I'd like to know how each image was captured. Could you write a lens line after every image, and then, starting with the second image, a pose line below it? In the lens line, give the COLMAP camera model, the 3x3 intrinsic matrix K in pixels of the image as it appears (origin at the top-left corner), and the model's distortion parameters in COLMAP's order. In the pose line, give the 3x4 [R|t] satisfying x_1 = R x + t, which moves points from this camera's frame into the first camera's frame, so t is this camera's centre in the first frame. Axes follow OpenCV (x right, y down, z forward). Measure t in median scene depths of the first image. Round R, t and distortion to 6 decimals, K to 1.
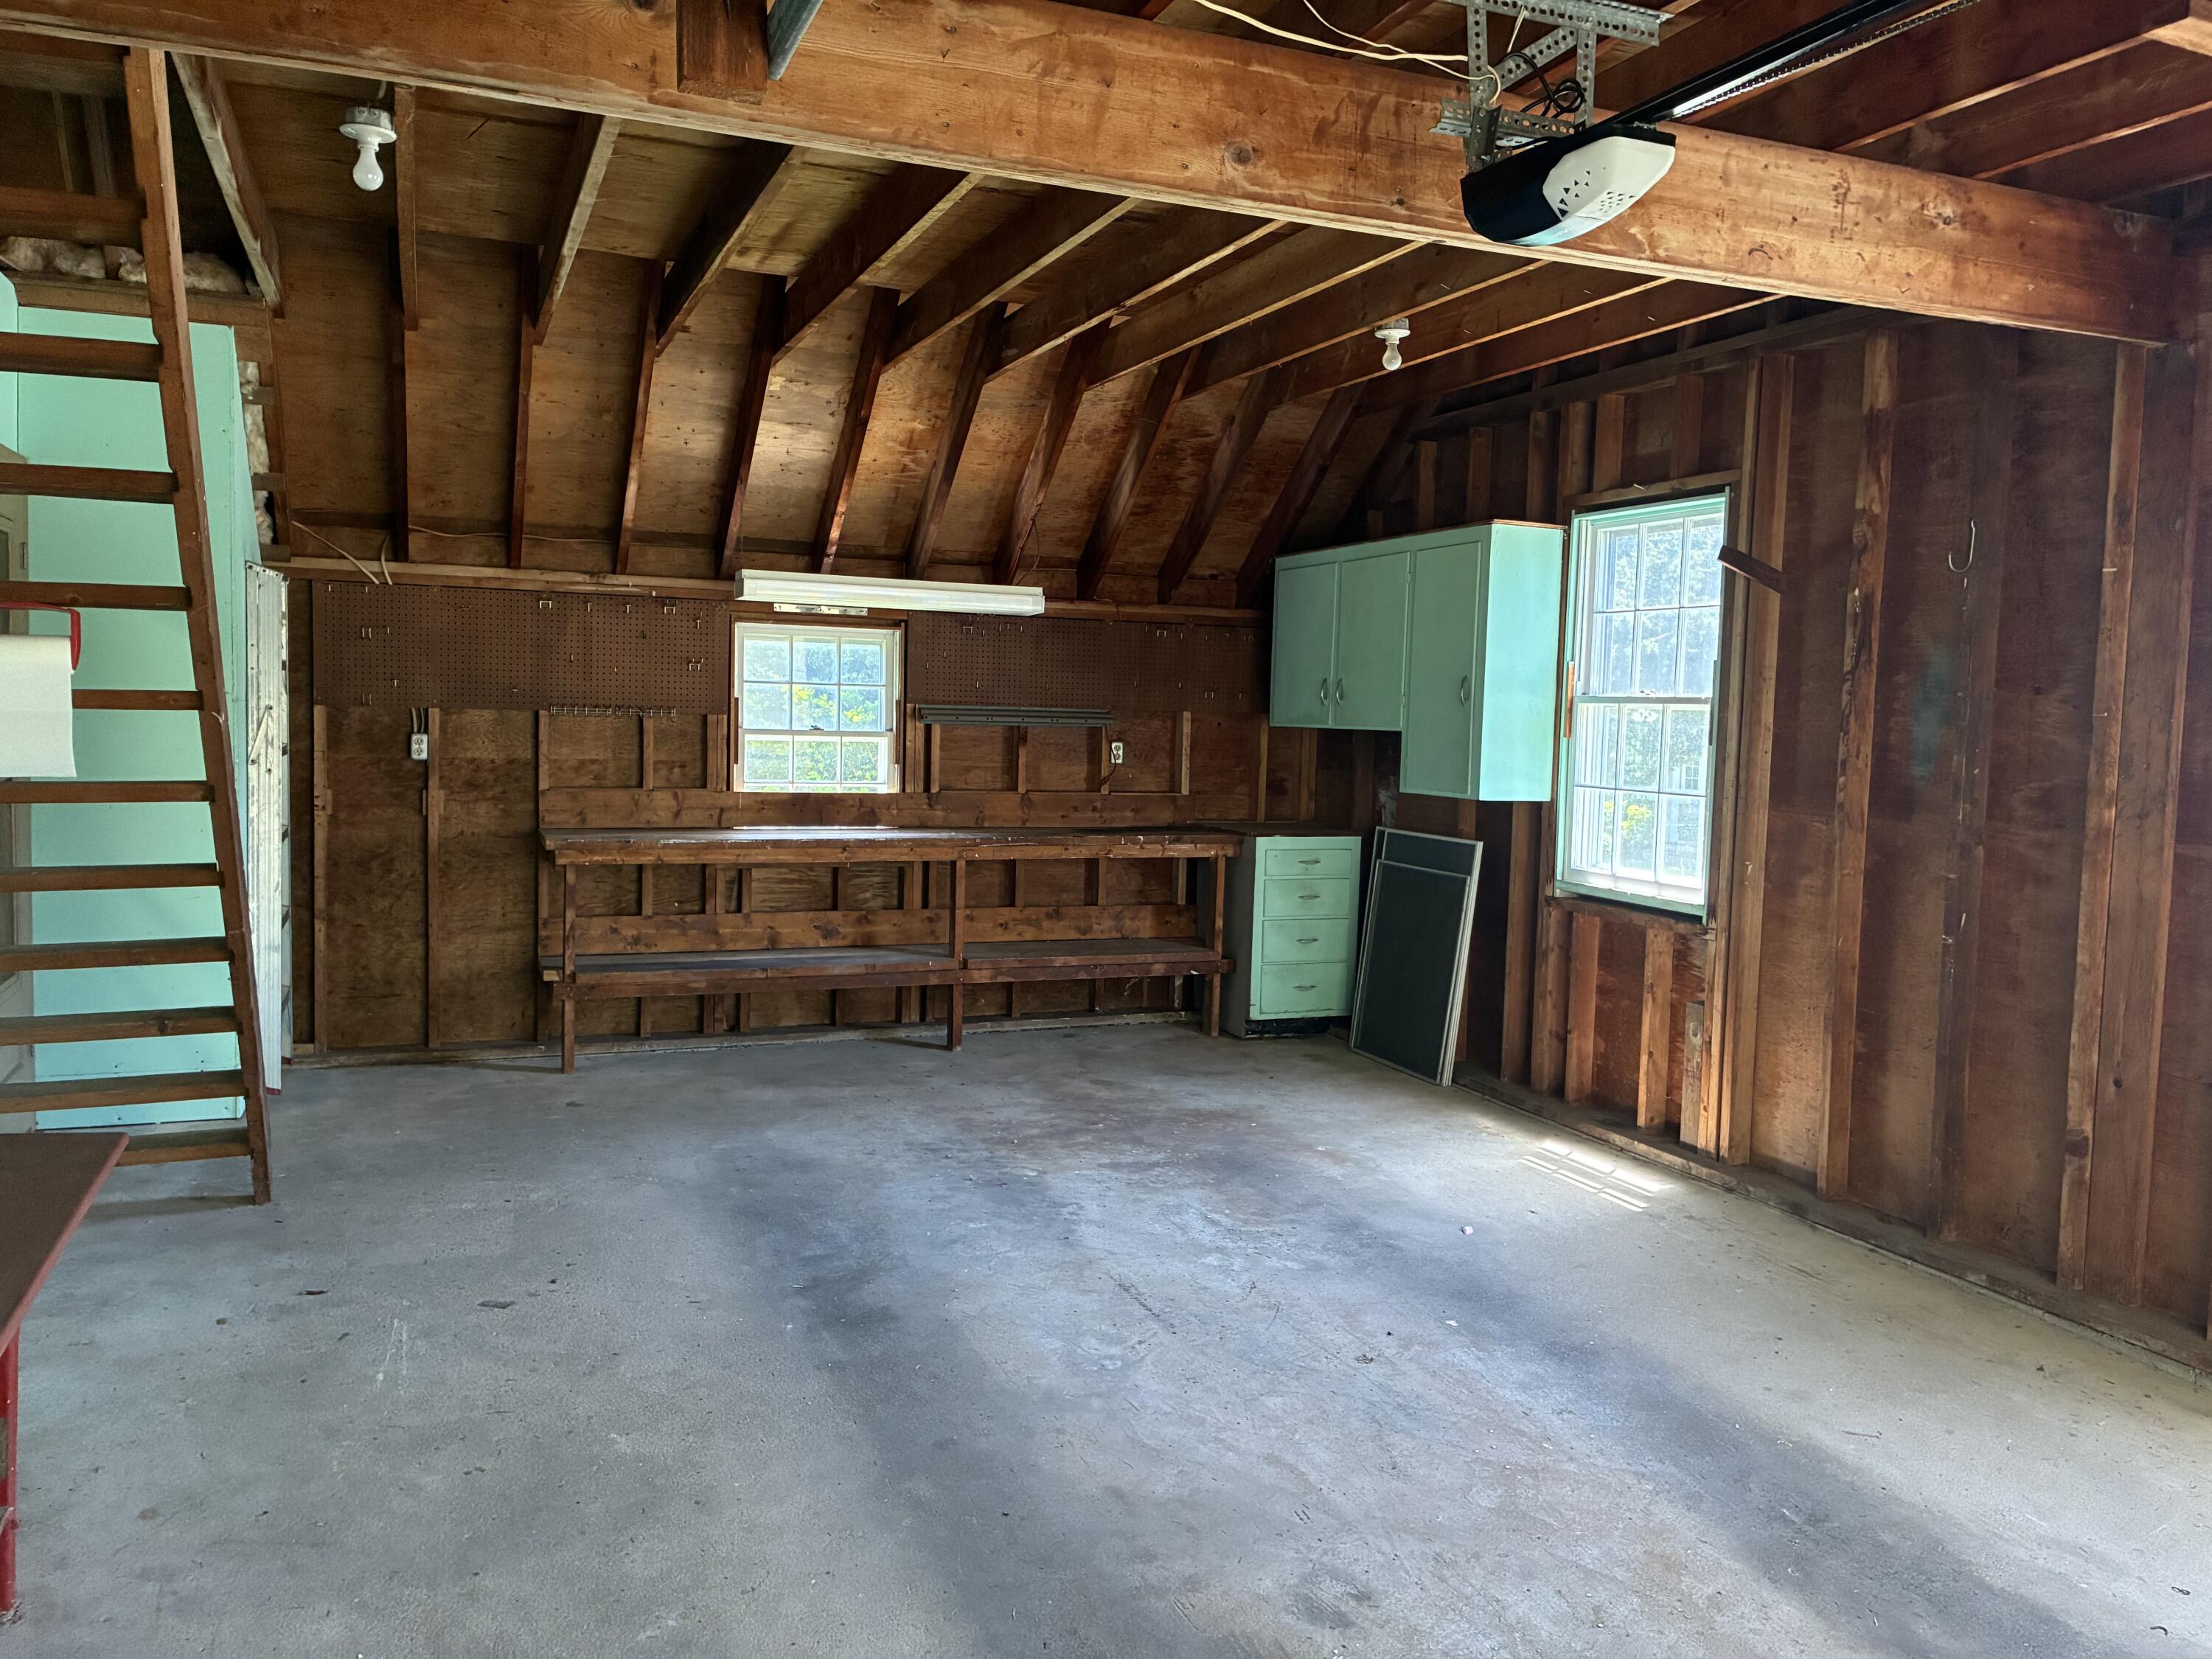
lens RADIAL K [[1668.8, 0, 1108.1], [0, 1668.8, 830.5], [0, 0, 1]] dist [0.028041, -0.061349]
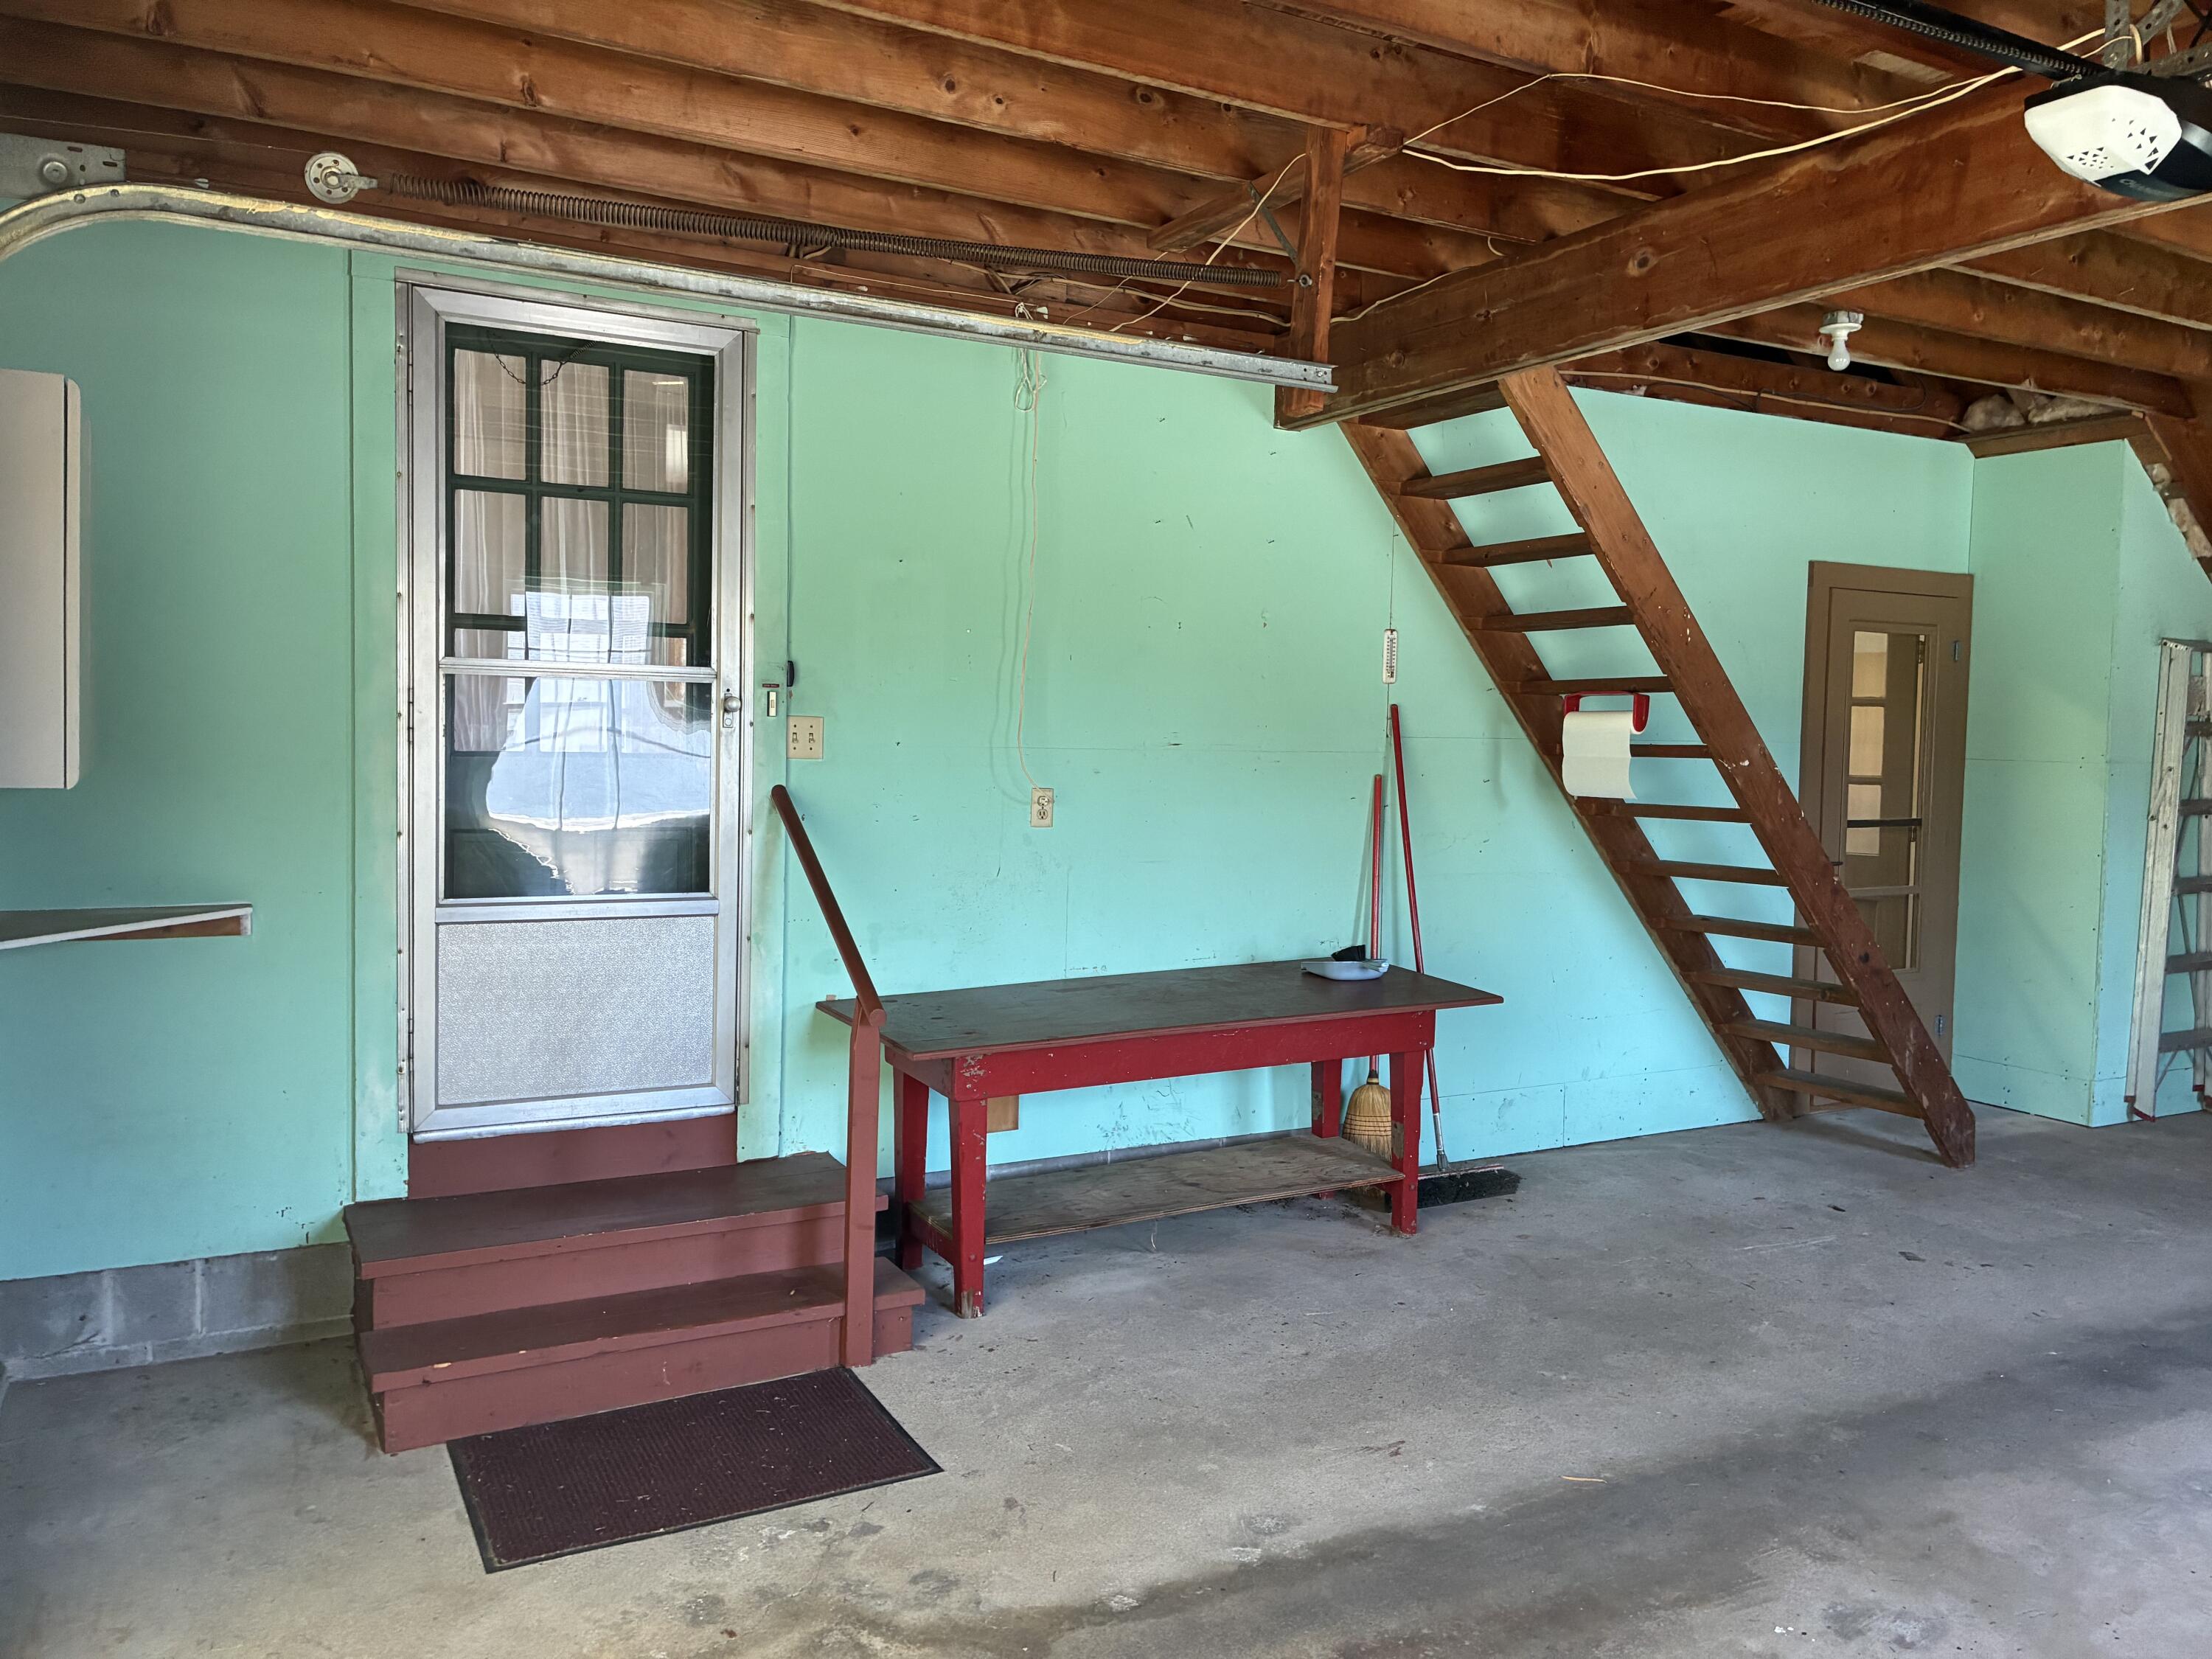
lens RADIAL K [[1668.8, 0, 1109.4], [0, 1668.8, 825.3], [0, 0, 1]] dist [0.028041, -0.061349]
pose [[0.103461, 0.035728, -0.993992, 0.877245], [-0.091805, 0.995432, 0.026224, -0.002876], [0.990388, 0.088541, 0.106269, 0.324119]]
